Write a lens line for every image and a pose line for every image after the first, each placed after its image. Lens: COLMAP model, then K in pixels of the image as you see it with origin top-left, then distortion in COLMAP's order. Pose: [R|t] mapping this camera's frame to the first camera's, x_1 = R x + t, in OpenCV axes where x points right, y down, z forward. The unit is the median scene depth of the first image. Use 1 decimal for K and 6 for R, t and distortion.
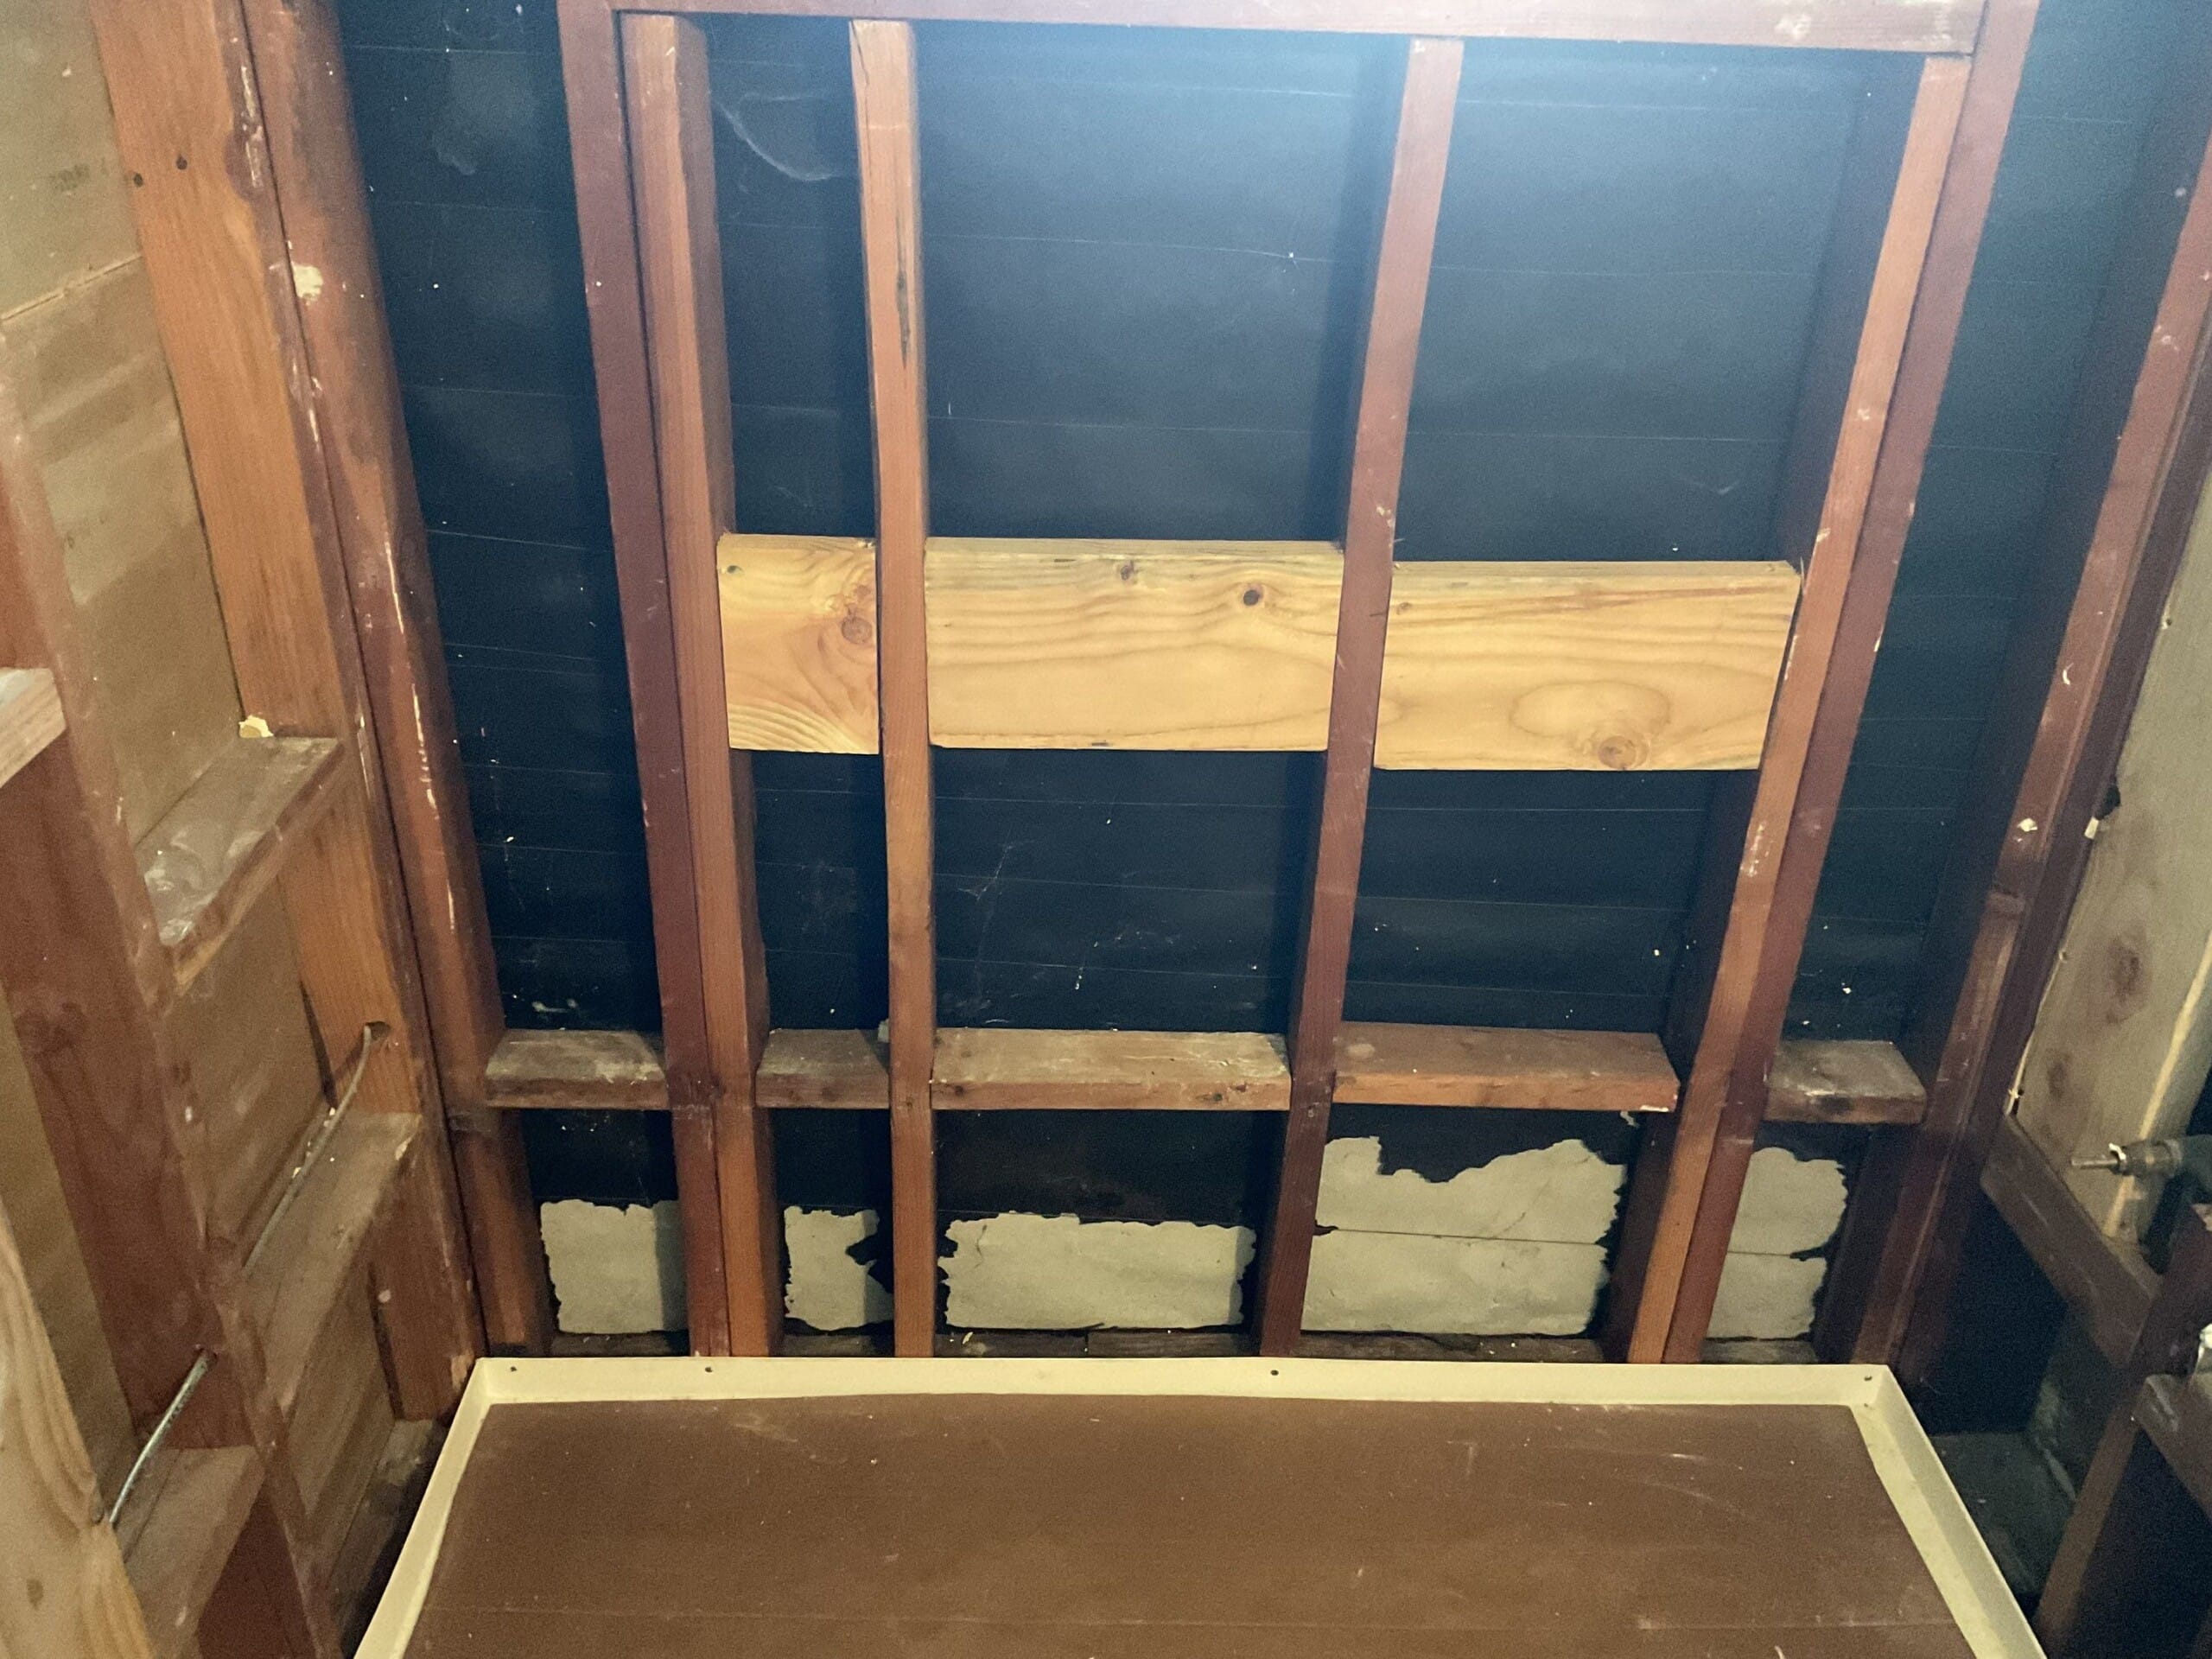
lens RADIAL K [[1812.7, 0, 1106.0], [0, 1812.7, 829.5], [0, 0, 1]] dist [0.093230, -0.188618]
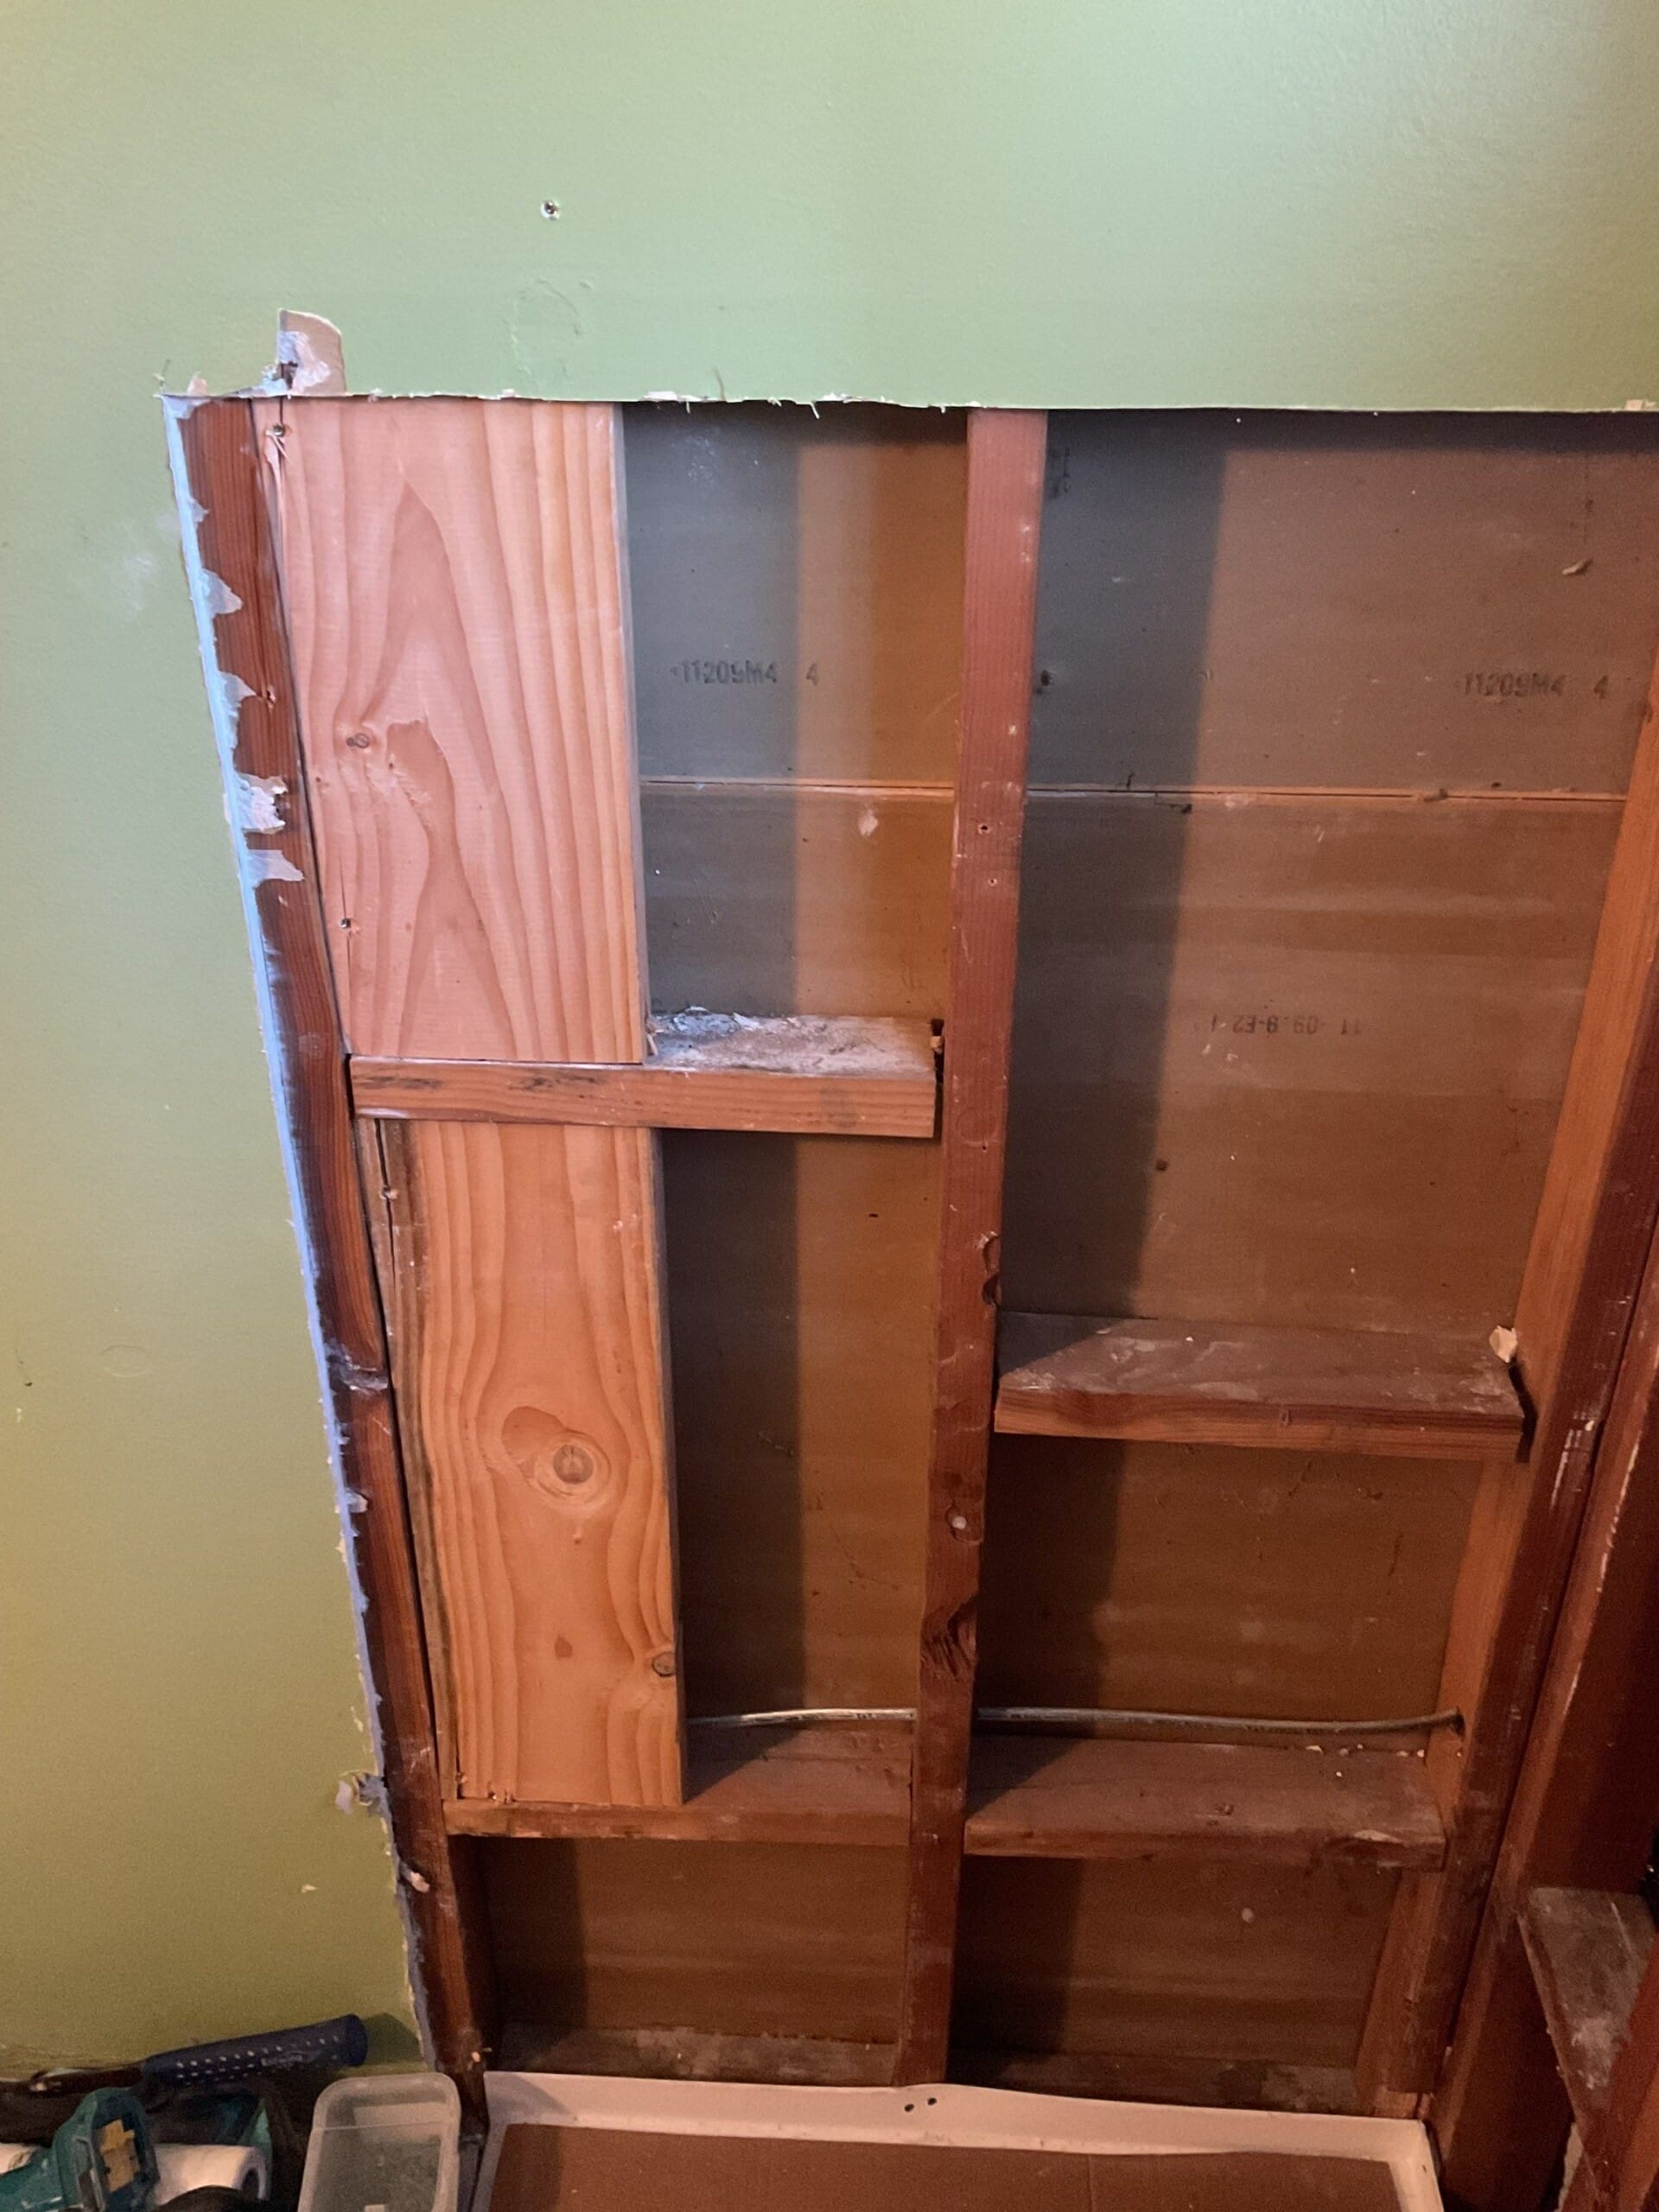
lens RADIAL K [[1812.7, 0, 829.5], [0, 1812.7, 1106.0], [0, 0, 1]] dist [0.093230, -0.188618]
pose [[-0.102732, 0.445376, -0.889431, 0.248653], [-0.467893, 0.767428, 0.438327, -0.354659], [0.877794, 0.461188, 0.129549, 0.579801]]
